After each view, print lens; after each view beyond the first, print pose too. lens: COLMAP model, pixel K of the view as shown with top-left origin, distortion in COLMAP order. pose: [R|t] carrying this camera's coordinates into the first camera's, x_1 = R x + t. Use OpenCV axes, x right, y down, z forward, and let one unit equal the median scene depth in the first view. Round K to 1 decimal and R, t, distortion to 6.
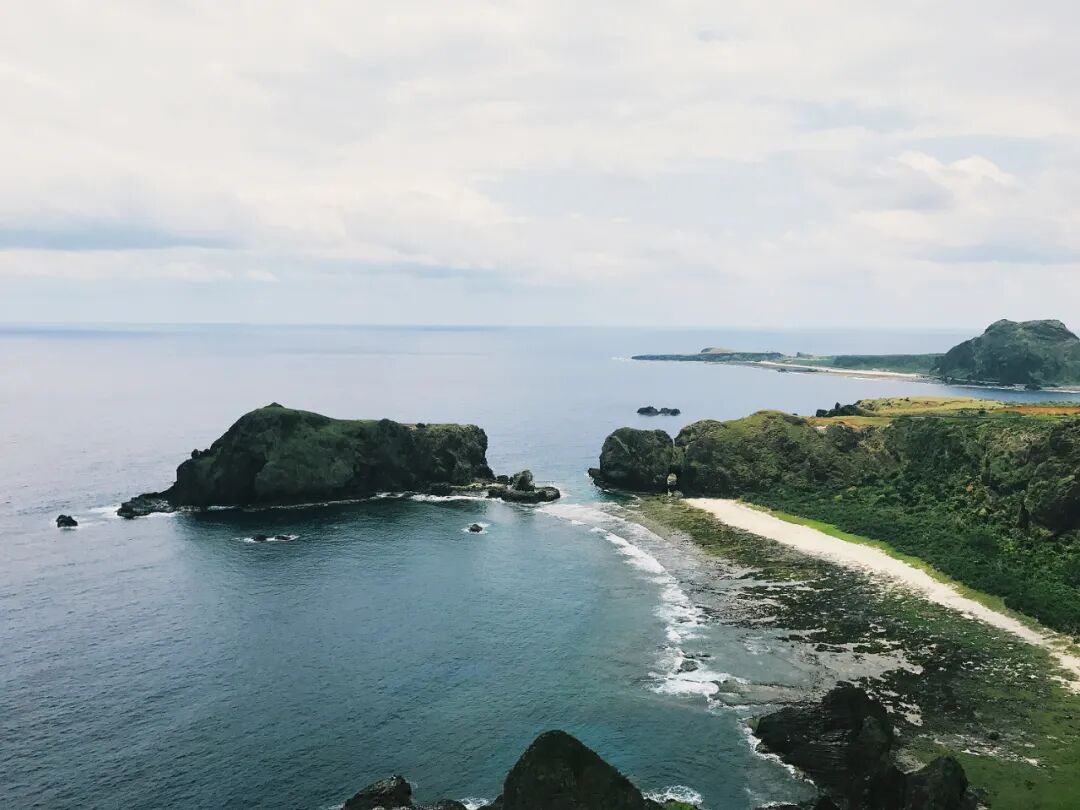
lens RADIAL K [[891.2, 0, 540.0], [0, 891.2, 405.0], [0, 0, 1]] dist [0.059832, -0.072291]
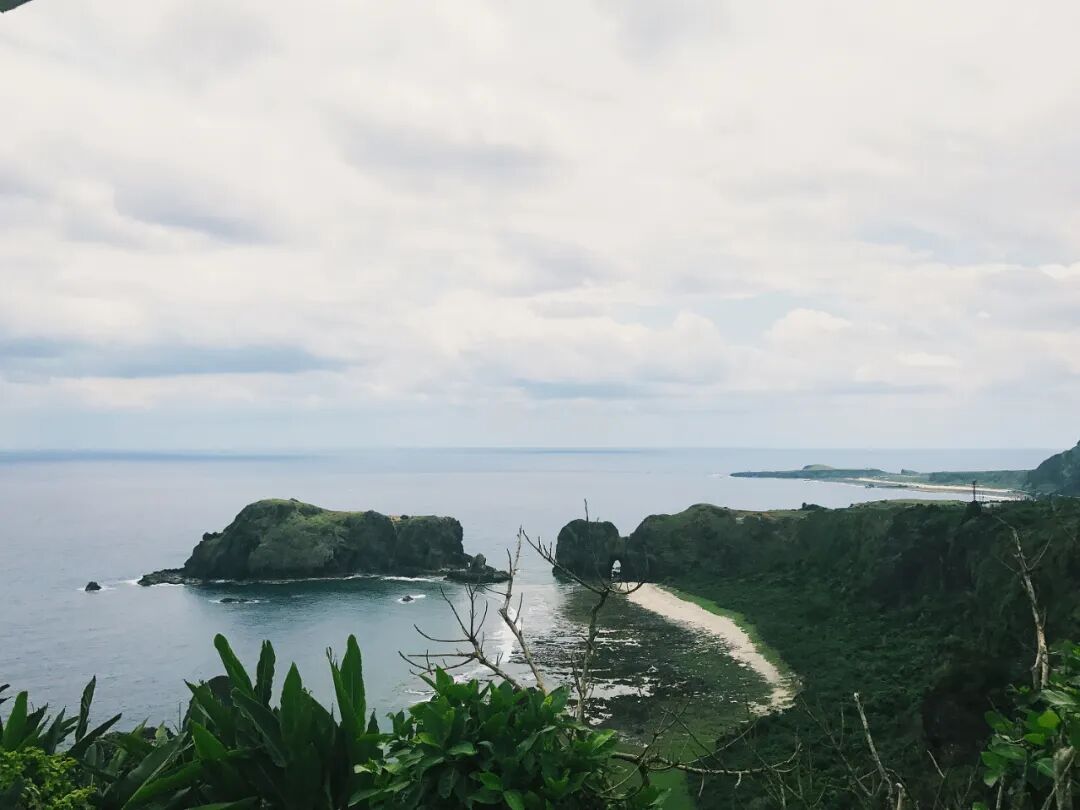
lens RADIAL K [[891.2, 0, 540.0], [0, 891.2, 405.0], [0, 0, 1]] dist [0.059832, -0.072291]
pose [[0.985198, -0.015217, -0.170742, 0.258349], [-0.008658, 0.990363, -0.138226, 0.040498], [0.171200, 0.137659, 0.975572, -0.125840]]
